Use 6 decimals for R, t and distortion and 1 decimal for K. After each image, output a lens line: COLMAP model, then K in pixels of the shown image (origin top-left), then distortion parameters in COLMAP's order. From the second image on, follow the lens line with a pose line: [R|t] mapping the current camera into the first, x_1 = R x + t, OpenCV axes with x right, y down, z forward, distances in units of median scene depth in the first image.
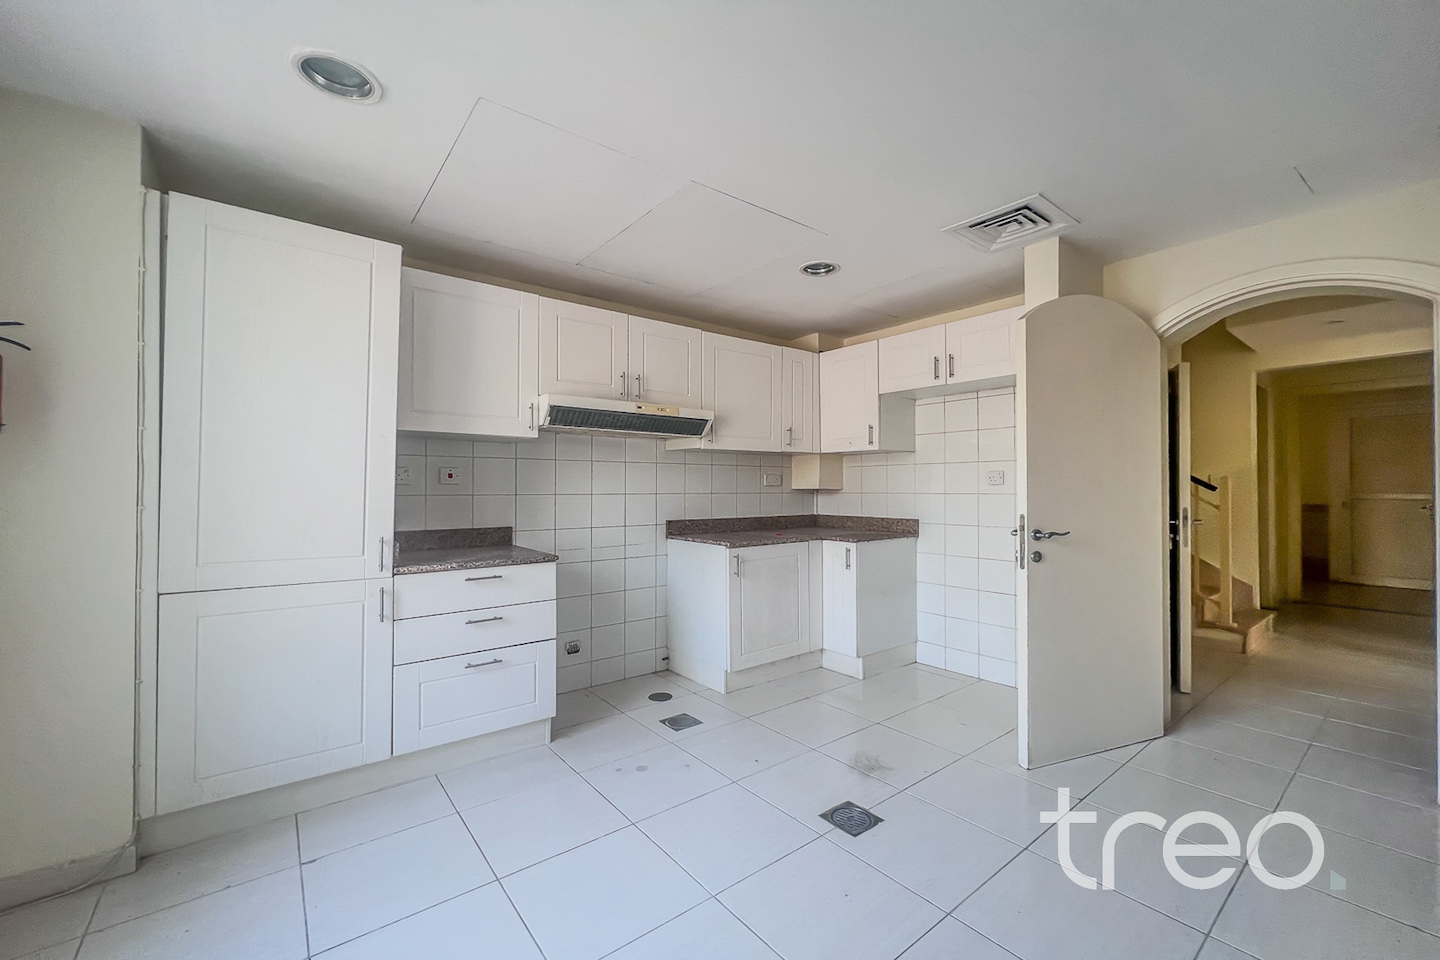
lens RADIAL K [[590.0, 0, 720.0], [0, 590.0, 480.0], [0, 0, 1]] dist [0.000500, -0.000061]
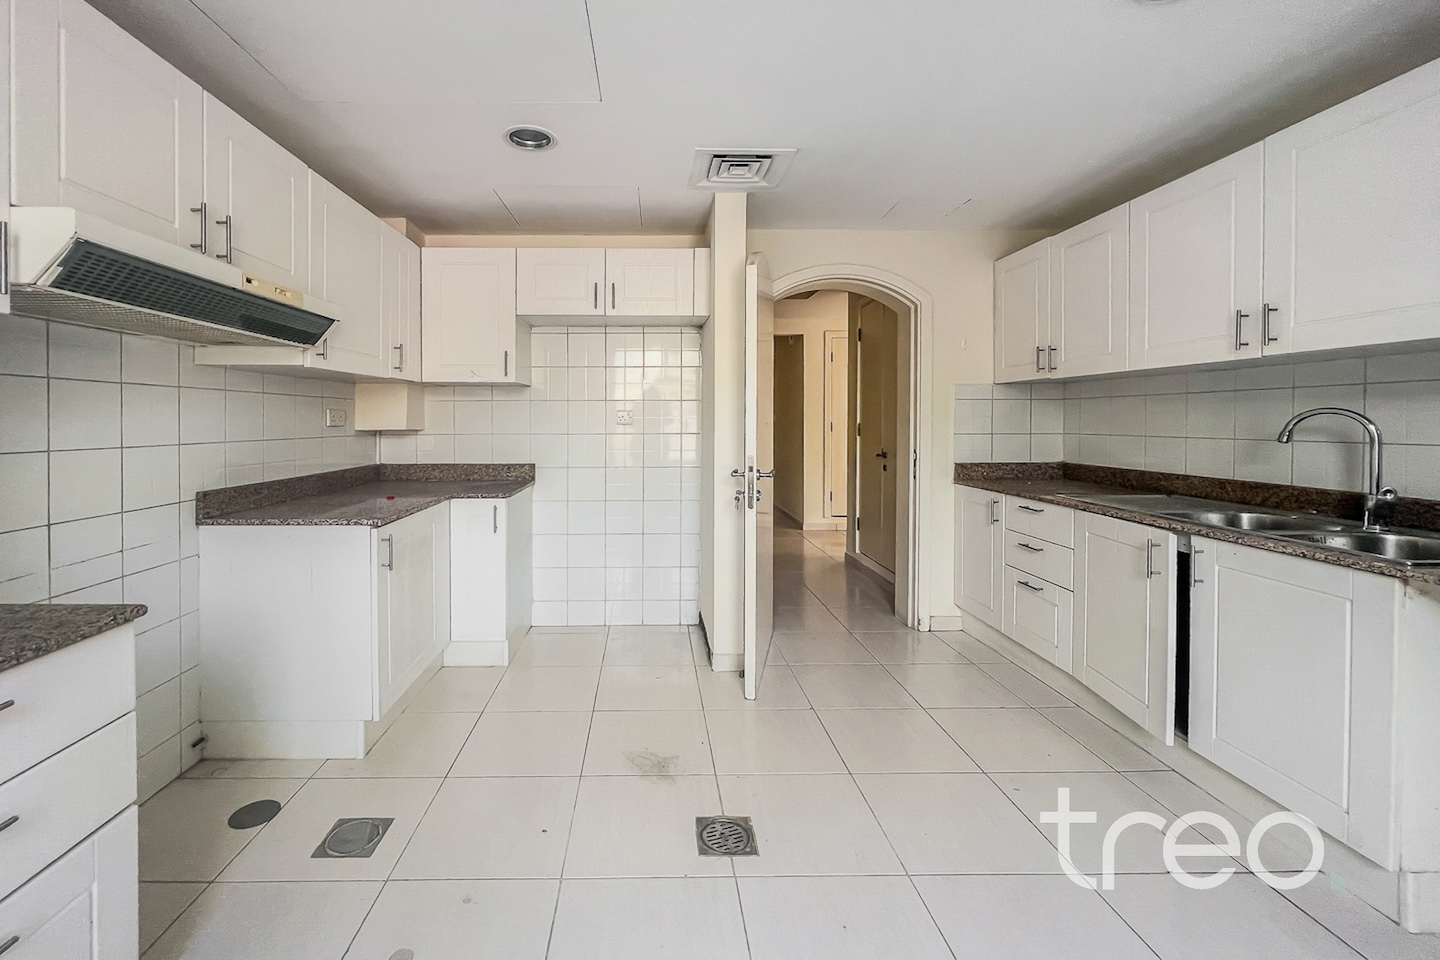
lens RADIAL K [[604.3, 0, 722.4], [0, 604.3, 430.5], [0, 0, 1]] dist [-0.000728, -0.000349]
pose [[0.607423, -0.012603, 0.794278, -0.239558], [-0.008681, 0.999709, 0.022501, -0.006008], [-0.794331, -0.020562, 0.607137, 0.273365]]
